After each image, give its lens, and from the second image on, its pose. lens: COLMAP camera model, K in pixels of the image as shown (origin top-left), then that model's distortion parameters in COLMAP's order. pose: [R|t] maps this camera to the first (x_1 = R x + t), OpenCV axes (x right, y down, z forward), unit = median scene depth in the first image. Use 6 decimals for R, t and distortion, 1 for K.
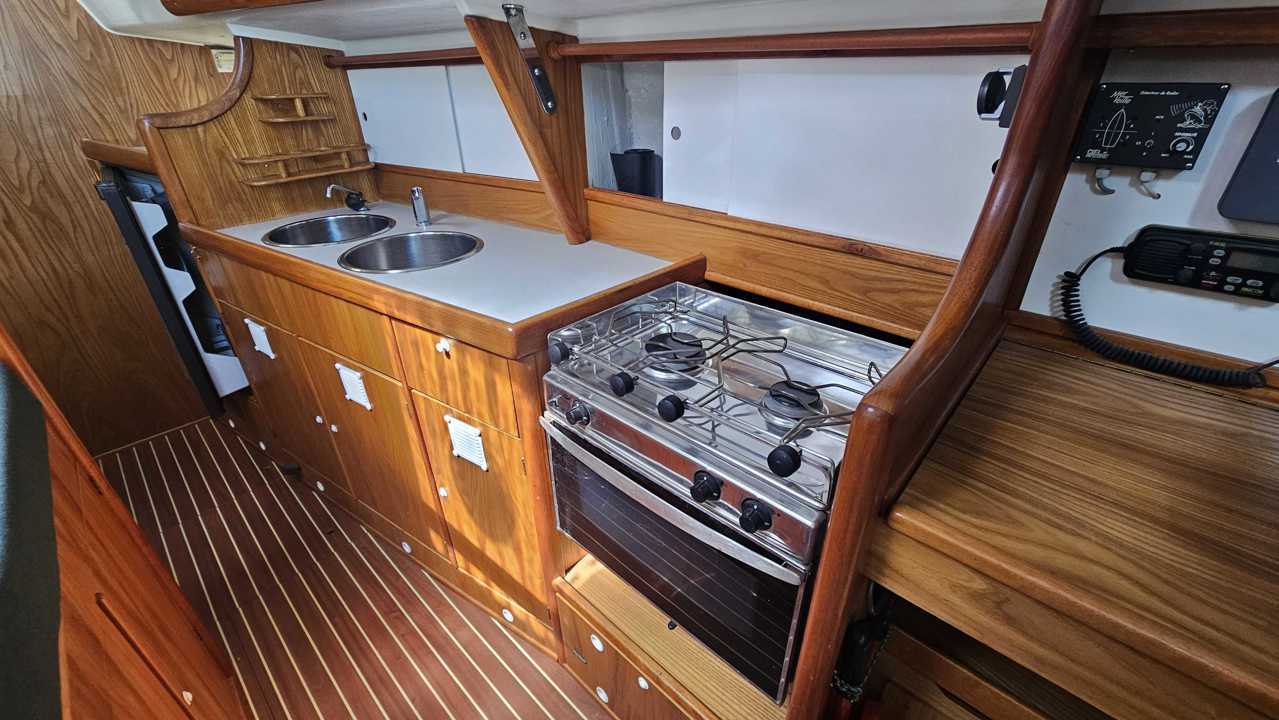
lens RADIAL K [[528.8, 0, 639.5], [0, 528.8, 360.0], [0, 0, 1]] dist [0.001521, 0.000663]
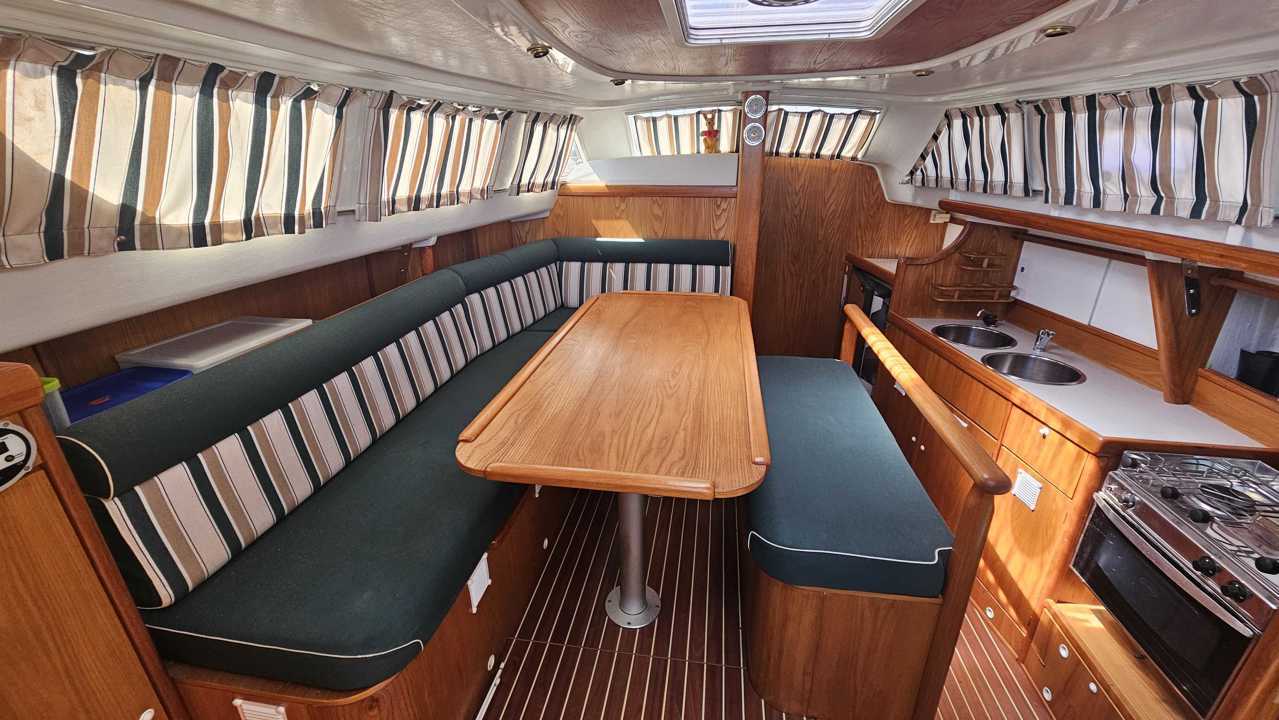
lens RADIAL K [[528.8, 0, 639.5], [0, 528.8, 360.0], [0, 0, 1]] dist [0.001521, 0.000663]
pose [[0.579694, 0.317116, -0.750595, 0.096167], [-0.402989, 0.912195, 0.074157, 0.166951], [0.708206, 0.259493, 0.656588, -1.155717]]
